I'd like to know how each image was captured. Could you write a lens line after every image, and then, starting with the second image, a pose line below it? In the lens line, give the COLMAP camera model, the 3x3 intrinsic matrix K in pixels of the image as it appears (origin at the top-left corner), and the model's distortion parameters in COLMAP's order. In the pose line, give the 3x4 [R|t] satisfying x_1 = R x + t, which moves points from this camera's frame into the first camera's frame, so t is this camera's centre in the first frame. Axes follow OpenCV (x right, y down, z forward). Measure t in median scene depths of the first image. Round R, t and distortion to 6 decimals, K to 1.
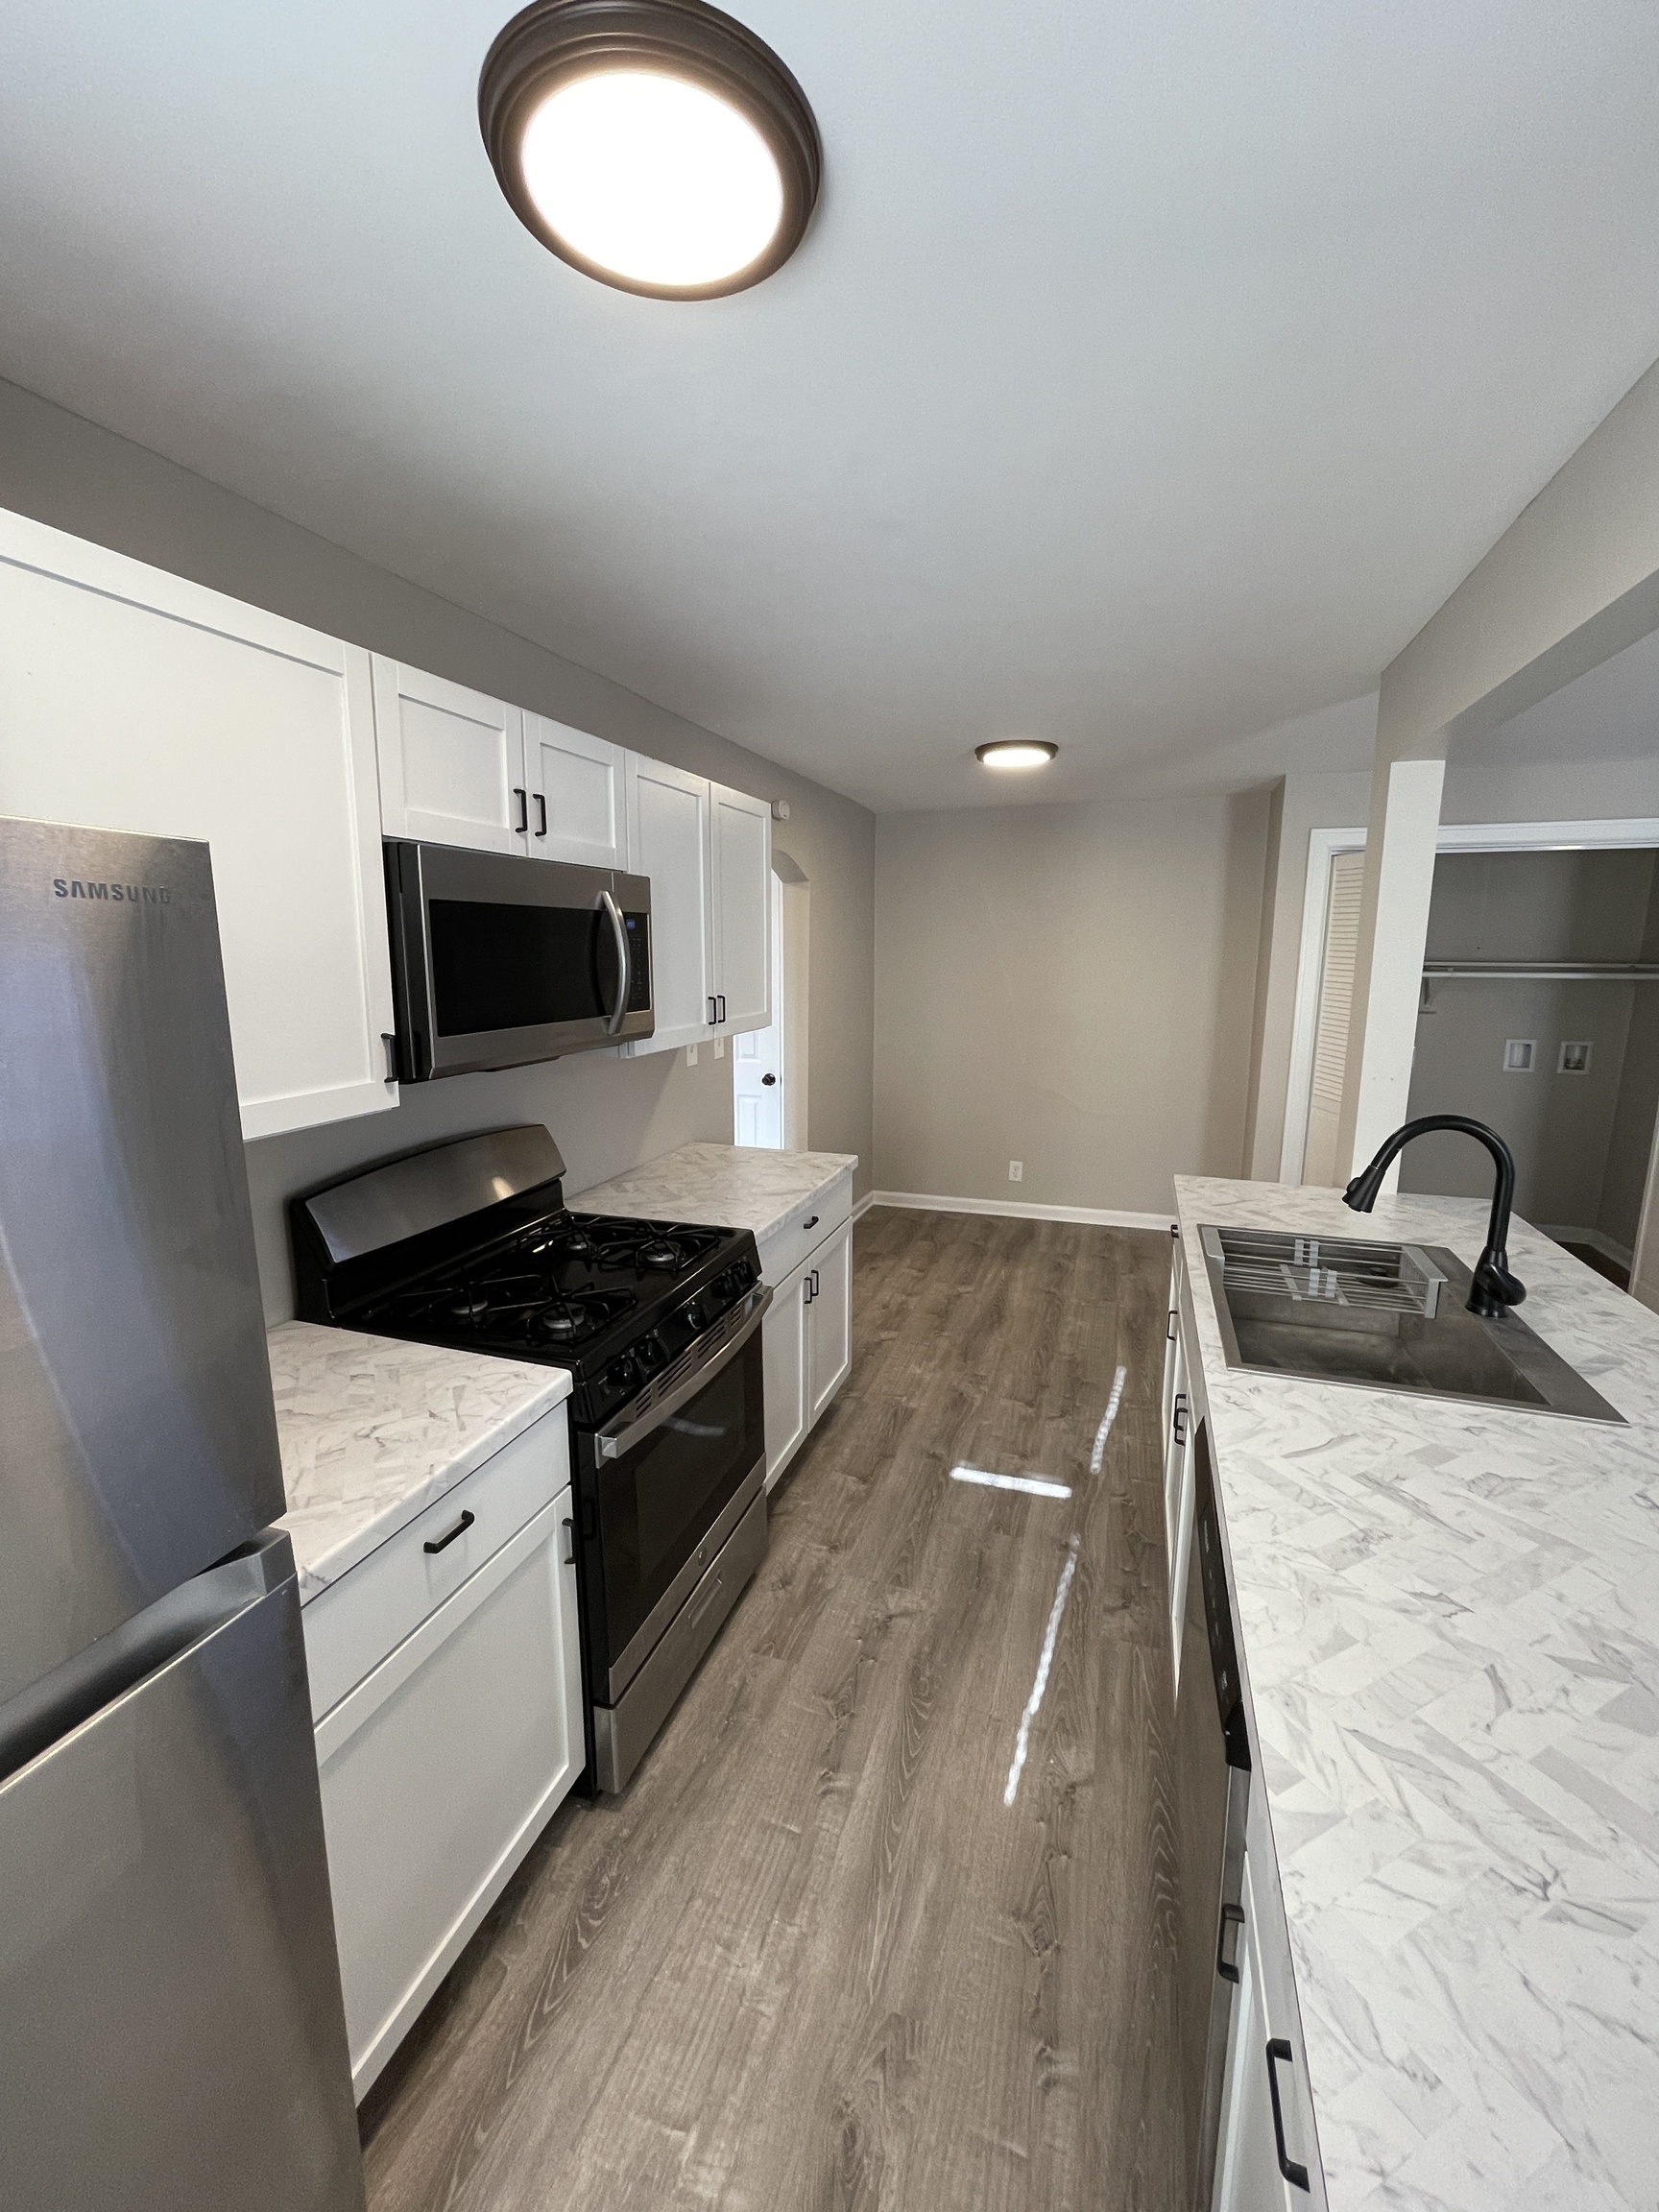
lens RADIAL K [[895.3, 0, 835.9], [0, 895.3, 1097.0], [0, 0, 1]] dist [0.000599, -0.000289]
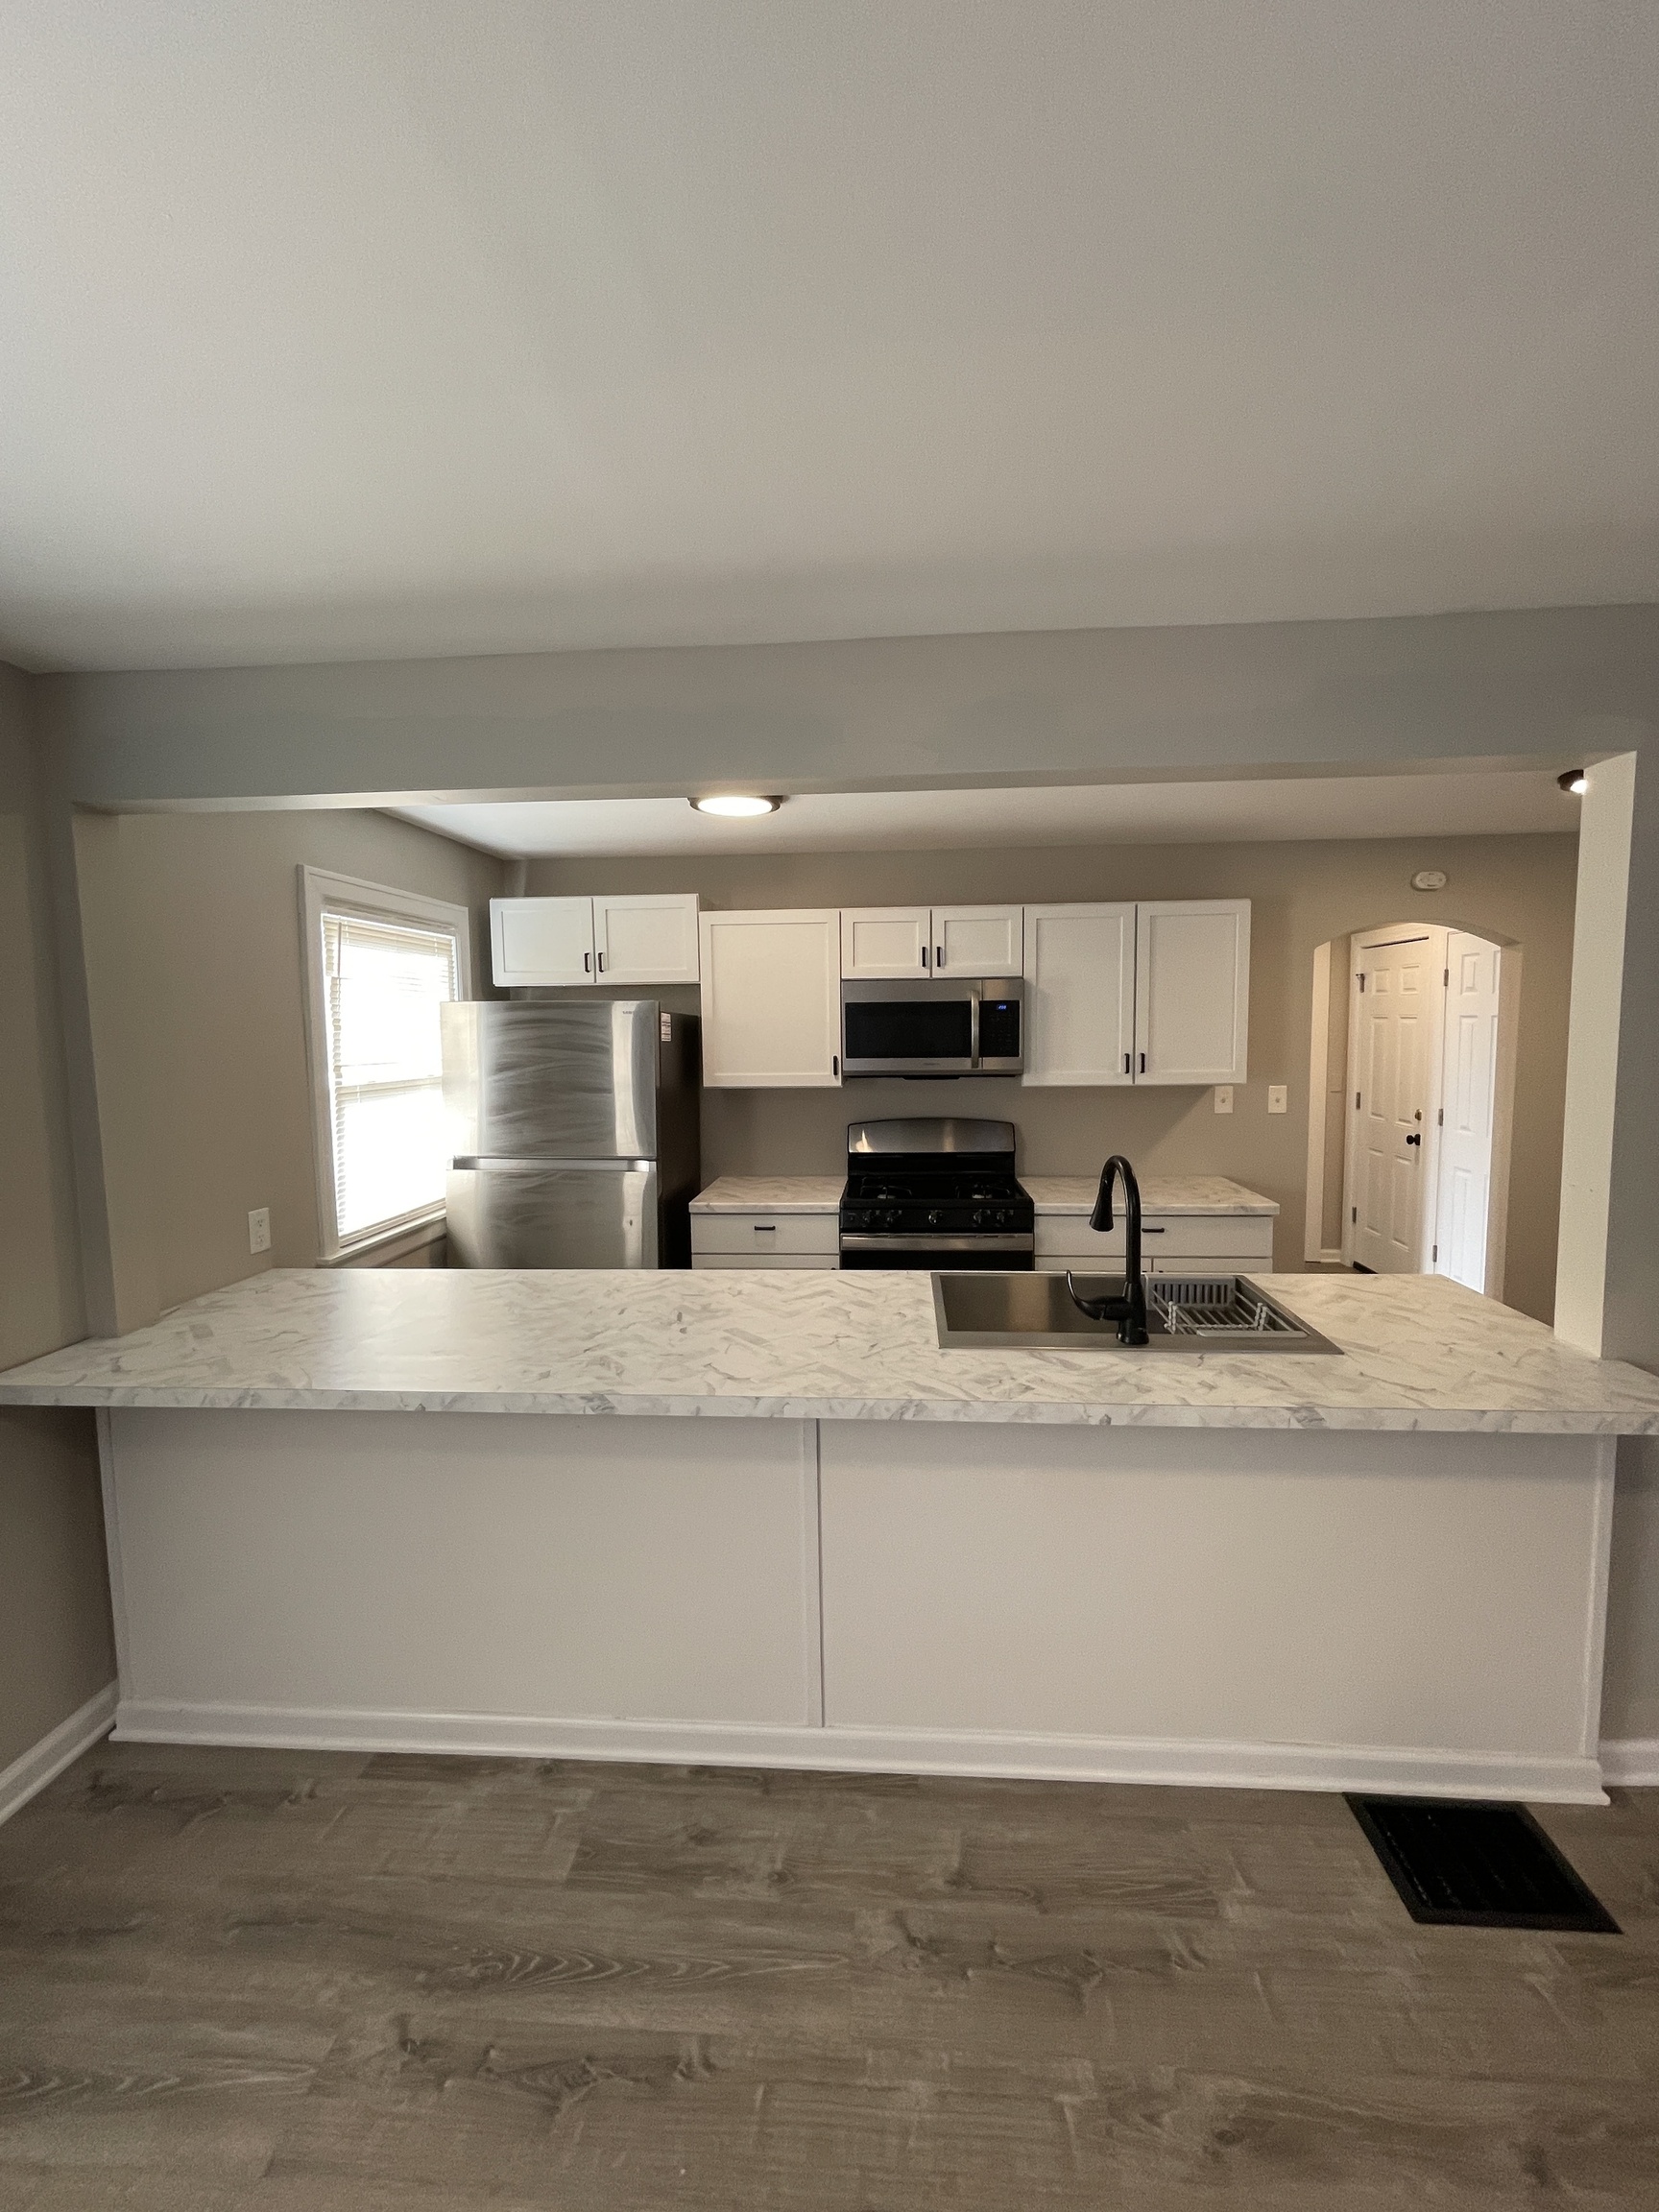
lens RADIAL K [[895.3, 0, 835.9], [0, 895.3, 1097.0], [0, 0, 1]] dist [0.000599, -0.000289]
pose [[0.247190, 0.075899, -0.965990, 1.715004], [-0.139612, 0.989315, 0.042006, -0.056423], [0.958856, 0.124480, 0.255145, 0.325228]]
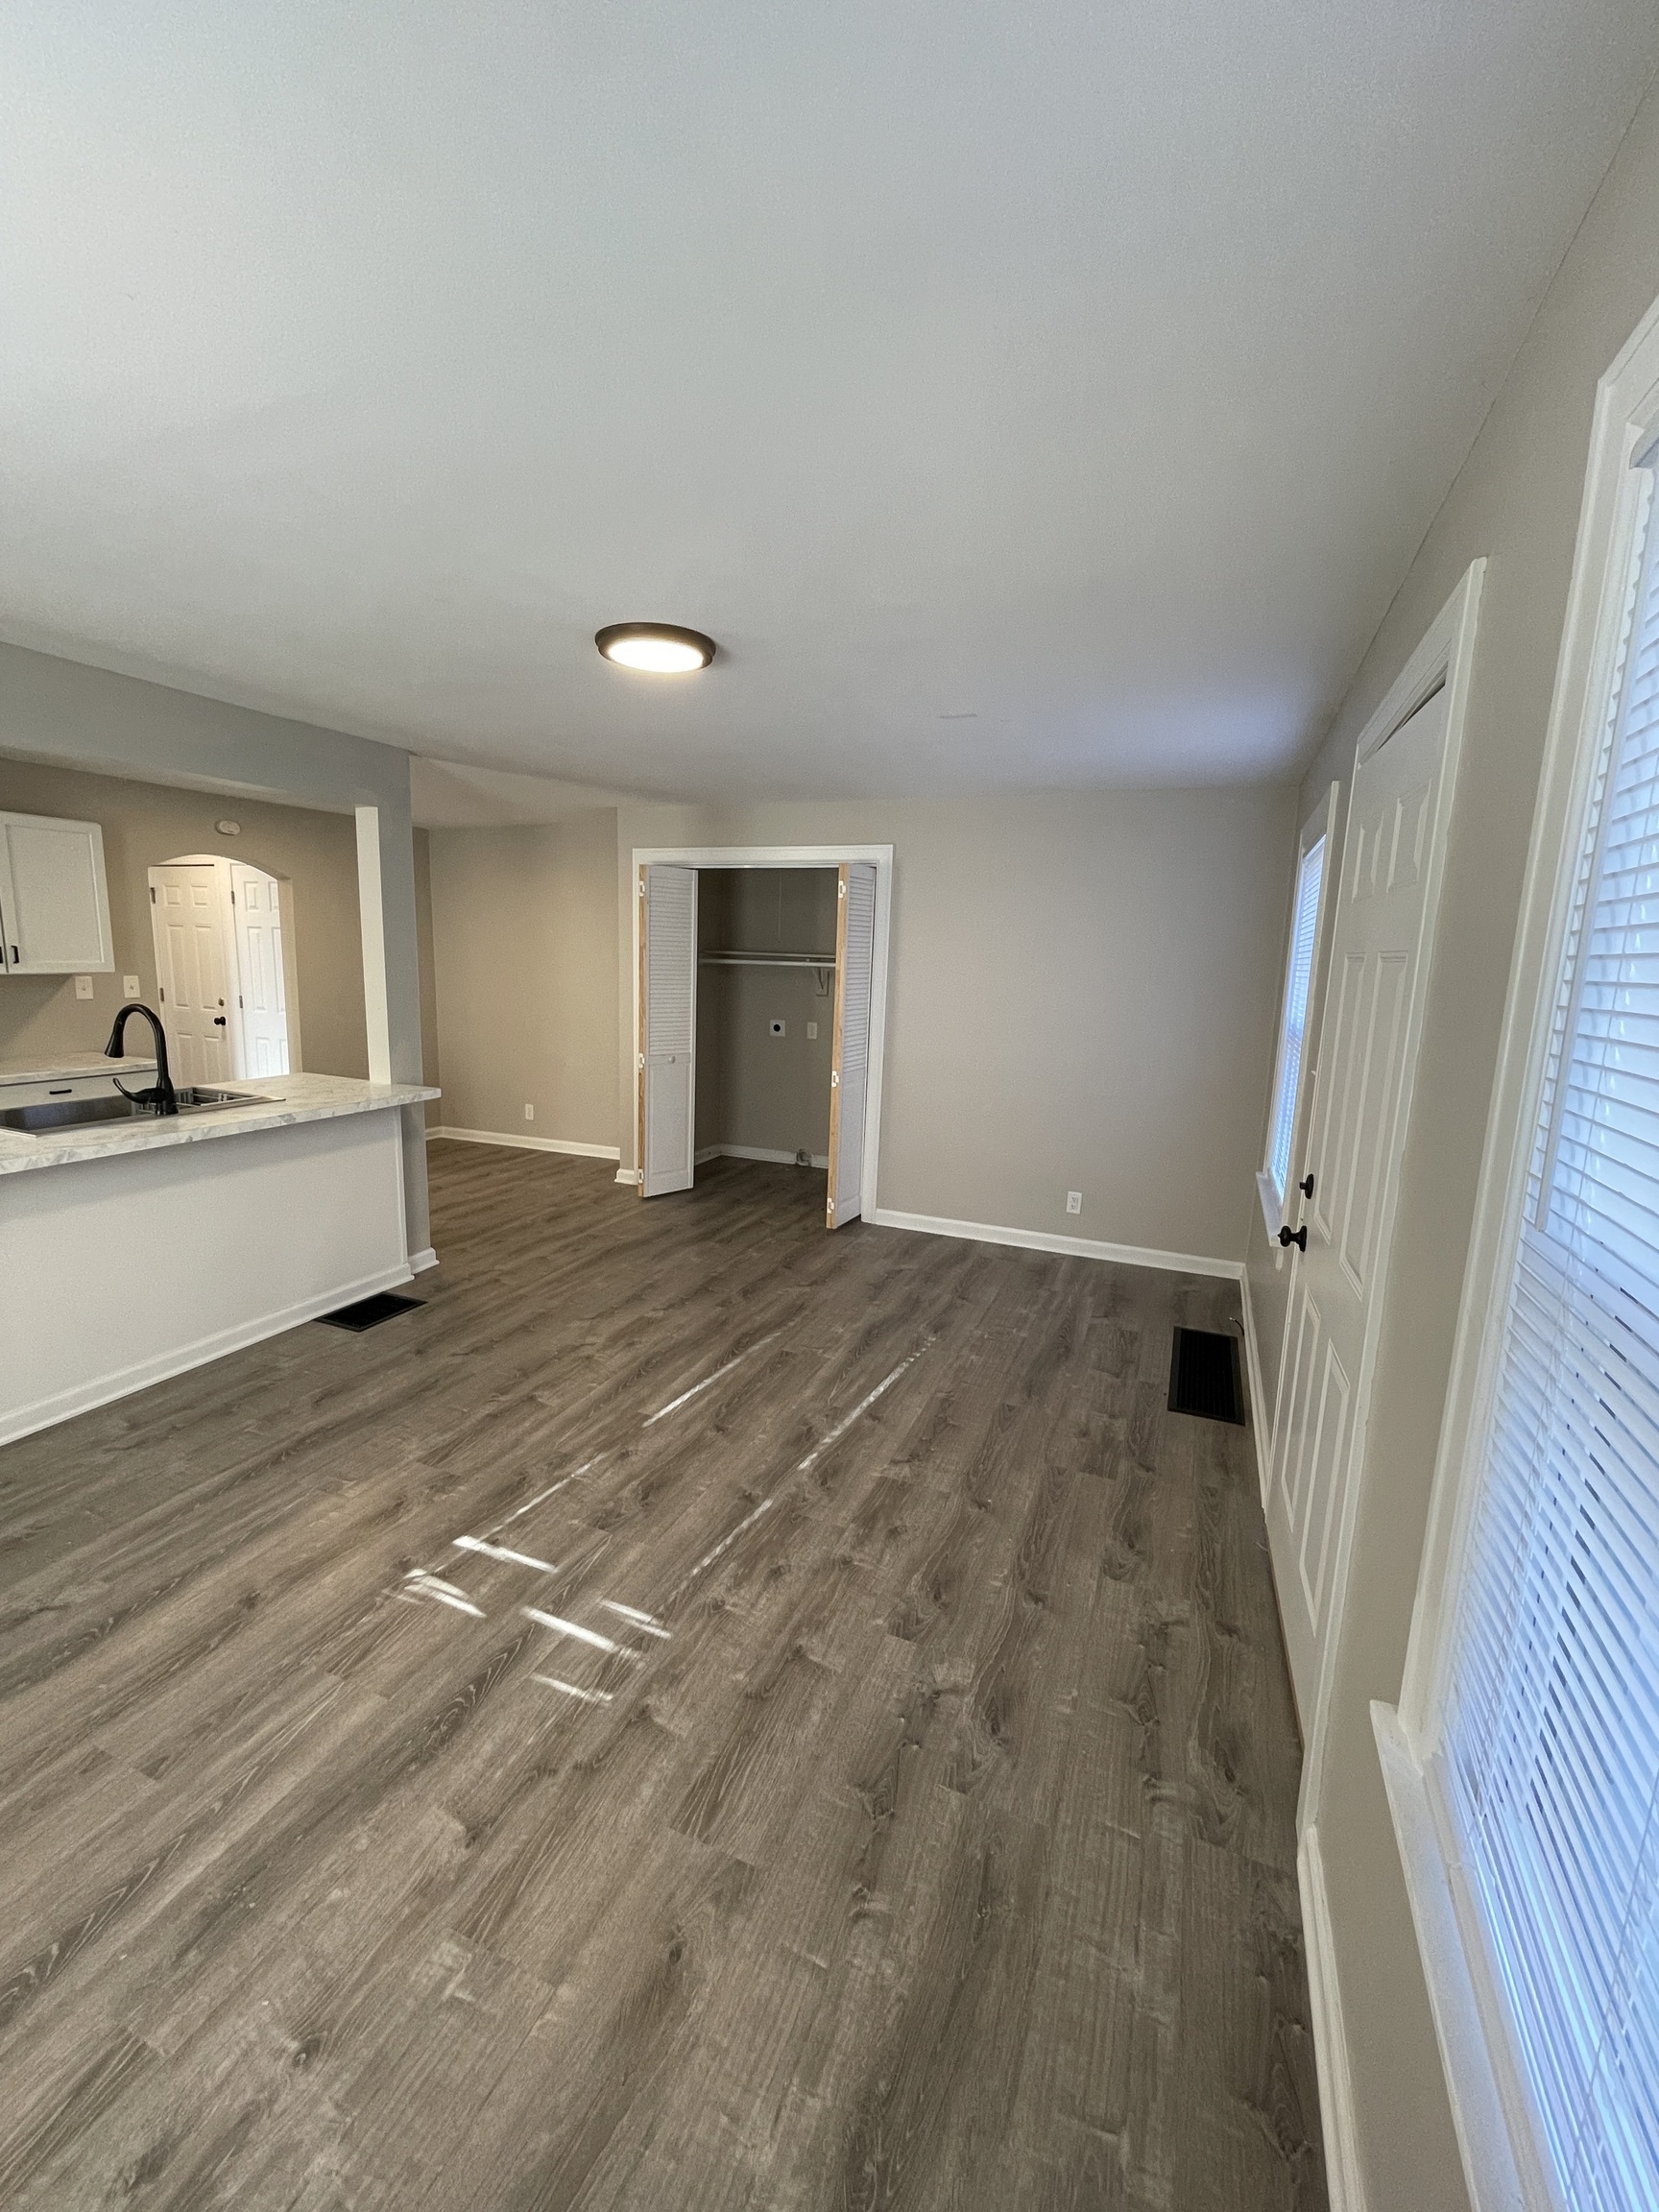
lens RADIAL K [[895.3, 0, 835.9], [0, 895.3, 1097.0], [0, 0, 1]] dist [0.000599, -0.000289]
pose [[0.997291, 0.038833, -0.062473, 2.247473], [-0.038548, 0.999240, 0.005760, 0.142525], [0.062650, -0.003337, 0.998030, -0.763957]]
